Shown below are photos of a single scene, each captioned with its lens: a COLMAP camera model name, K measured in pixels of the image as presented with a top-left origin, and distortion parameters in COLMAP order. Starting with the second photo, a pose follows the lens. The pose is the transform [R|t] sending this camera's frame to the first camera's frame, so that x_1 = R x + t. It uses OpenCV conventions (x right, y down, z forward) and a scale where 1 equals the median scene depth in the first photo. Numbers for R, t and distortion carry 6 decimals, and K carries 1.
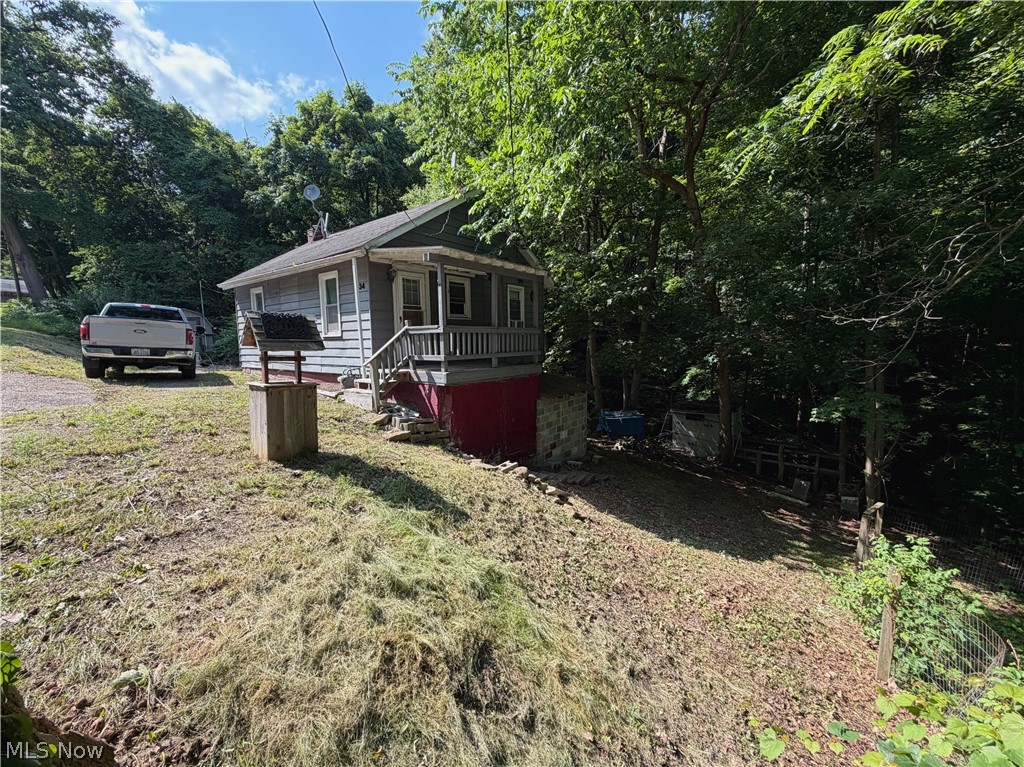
lens RADIAL K [[408.8, 0, 512.0], [0, 408.8, 383.5], [0, 0, 1]] dist [-0.001417, -0.000348]
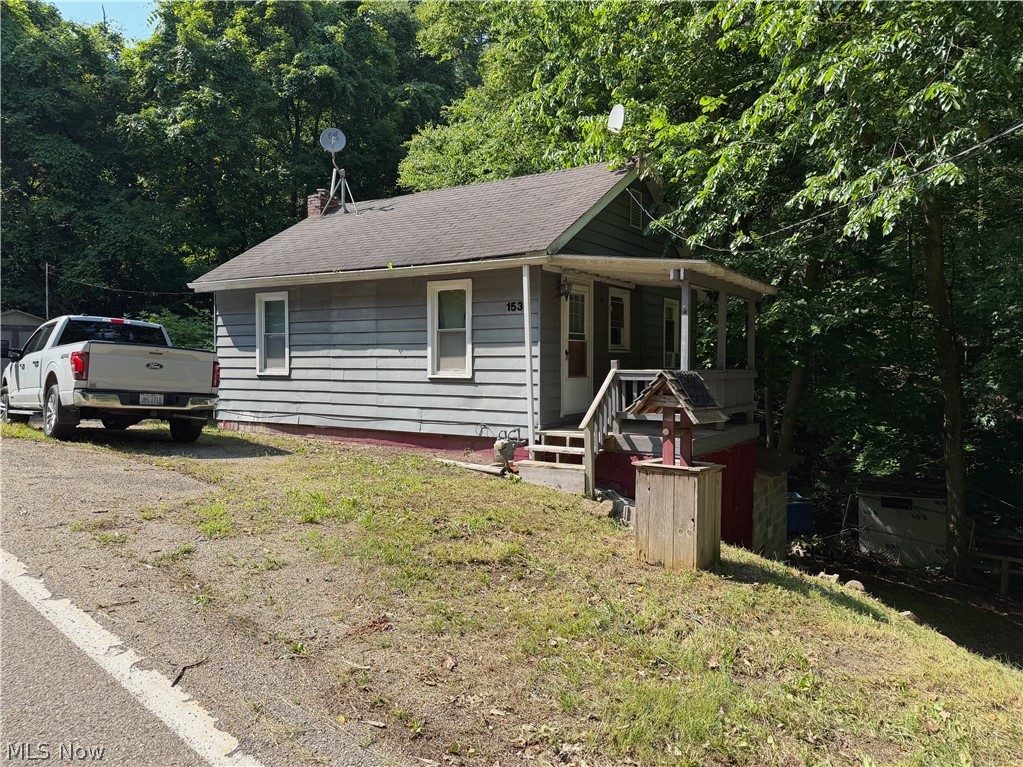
lens RADIAL K [[720.1, 0, 497.8], [0, 720.1, 397.3], [0, 0, 1]] dist [0.004744, -0.000480]
pose [[0.996870, 0.015214, 0.077582, -0.265337], [-0.010661, 0.998215, -0.058758, -0.010729], [-0.078337, 0.057747, 0.995253, -0.080023]]
